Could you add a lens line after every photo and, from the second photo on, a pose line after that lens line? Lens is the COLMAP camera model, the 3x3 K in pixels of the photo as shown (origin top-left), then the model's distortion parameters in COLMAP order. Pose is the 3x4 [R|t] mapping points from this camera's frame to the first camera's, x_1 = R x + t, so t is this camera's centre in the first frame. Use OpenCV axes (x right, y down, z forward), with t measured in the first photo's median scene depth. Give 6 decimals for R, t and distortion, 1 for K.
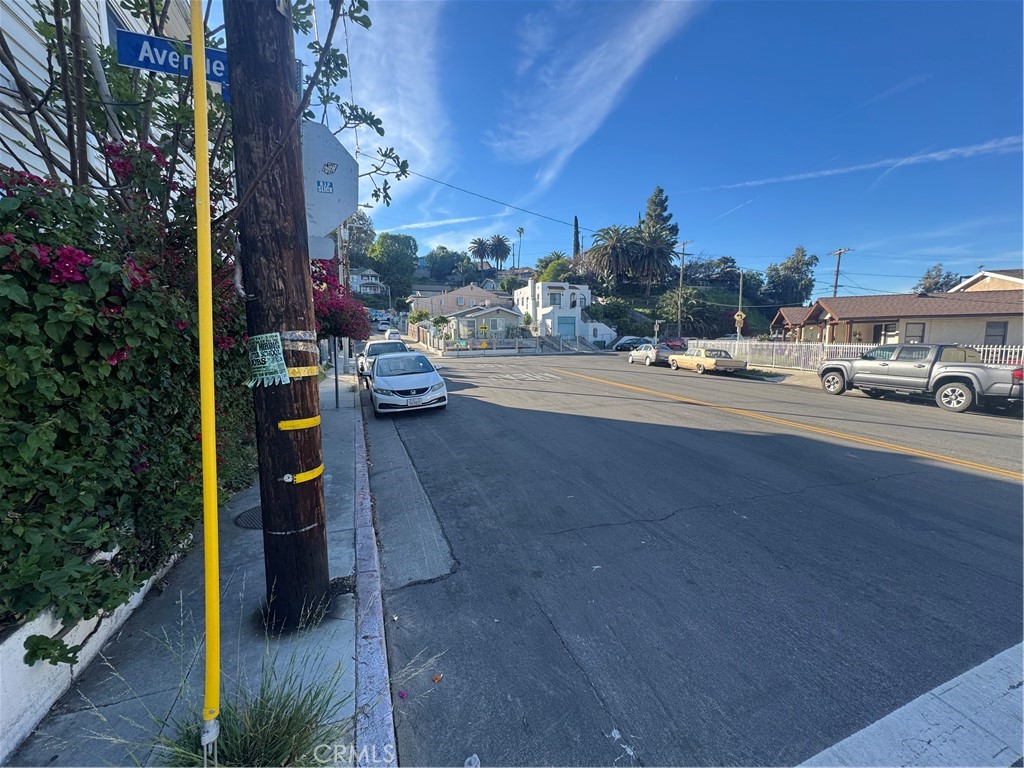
lens RADIAL K [[409.1, 0, 512.0], [0, 409.1, 384.0], [0, 0, 1]] dist [-0.001887, -0.000336]
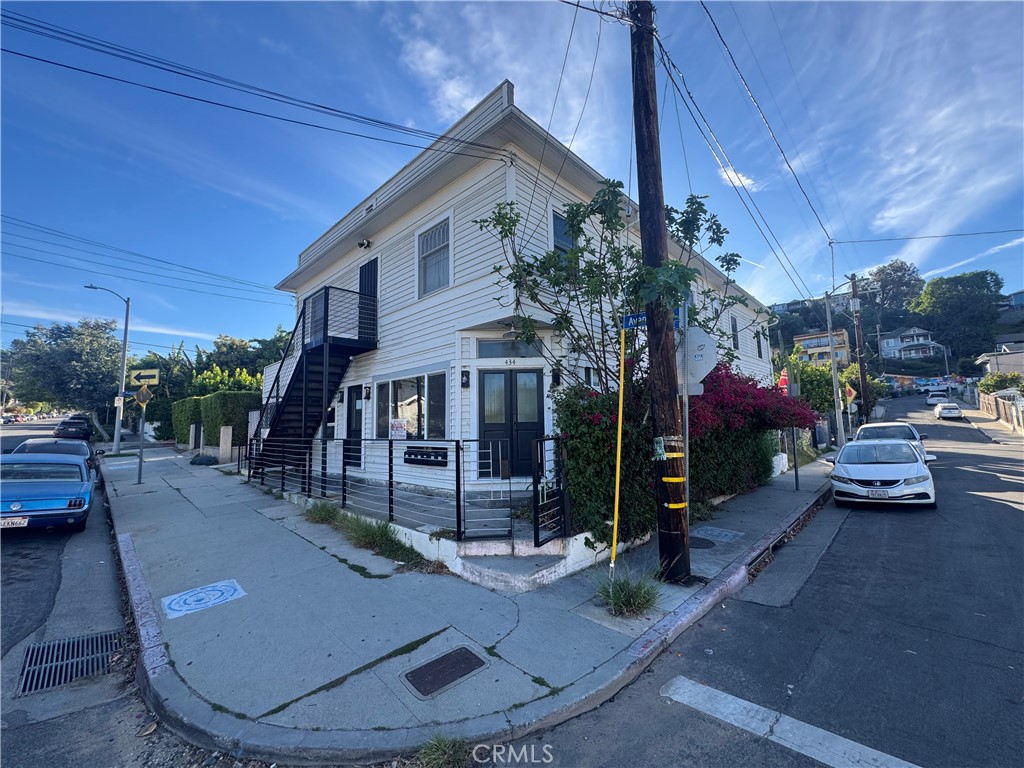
lens RADIAL K [[409.1, 0, 512.0], [0, 409.1, 384.0], [0, 0, 1]] dist [-0.001887, -0.000336]
pose [[0.423914, -0.094341, -0.900775, 0.122281], [-0.078527, 0.986986, -0.140326, -0.003438], [0.902292, 0.130221, 0.410989, -0.077054]]
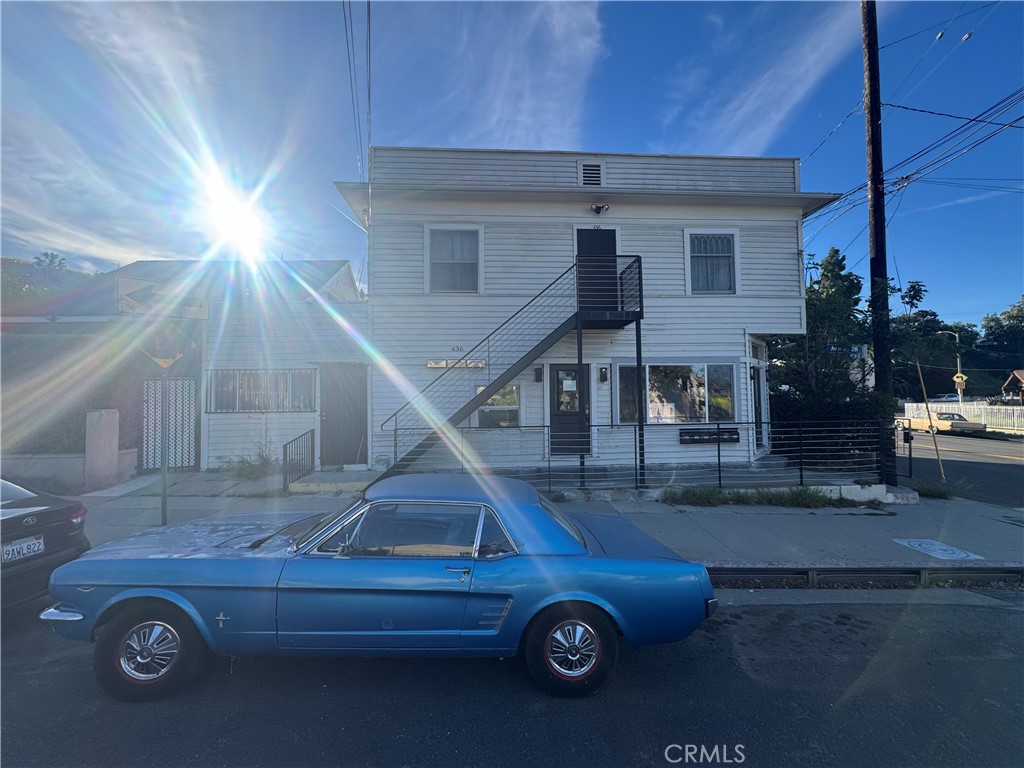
lens RADIAL K [[409.1, 0, 512.0], [0, 409.1, 384.0], [0, 0, 1]] dist [-0.001887, -0.000336]
pose [[0.953955, -0.012300, -0.299696, -0.340785], [-0.029571, 0.990435, -0.134777, 0.026437], [0.298487, 0.137433, 0.944467, -0.479036]]
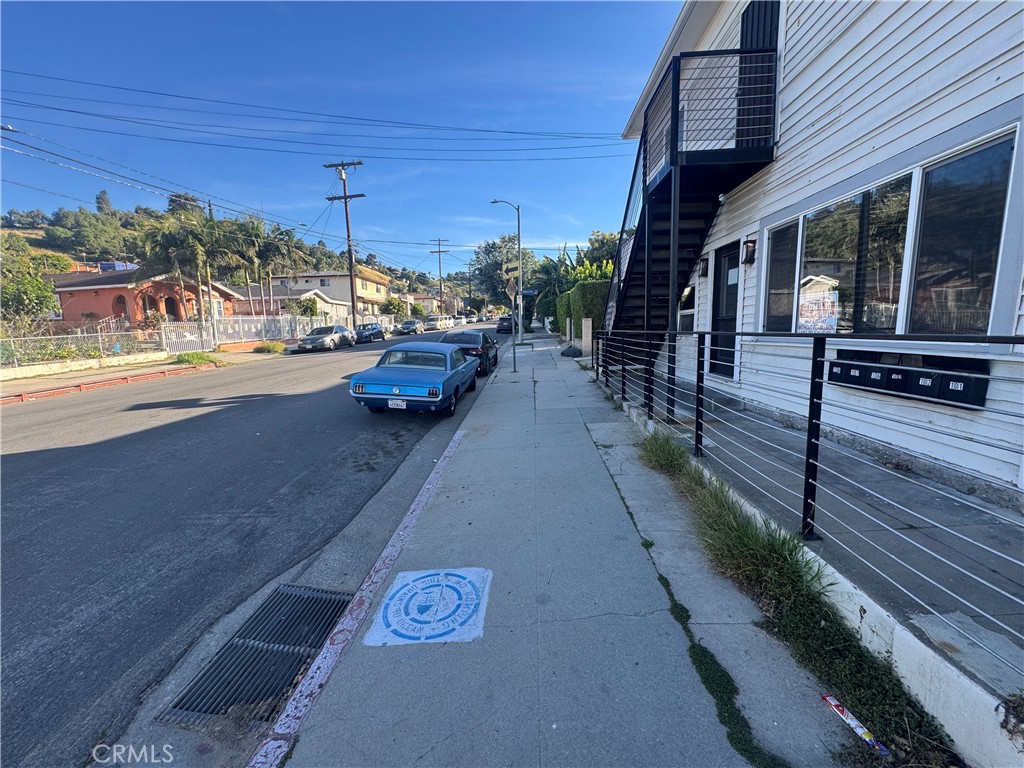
lens RADIAL K [[409.1, 0, 512.0], [0, 409.1, 384.0], [0, 0, 1]] dist [-0.001887, -0.000336]
pose [[-0.399057, 0.139111, -0.906312, -0.058516], [-0.070804, 0.980798, 0.181720, 0.000757], [0.914188, 0.136687, -0.381545, -0.060422]]
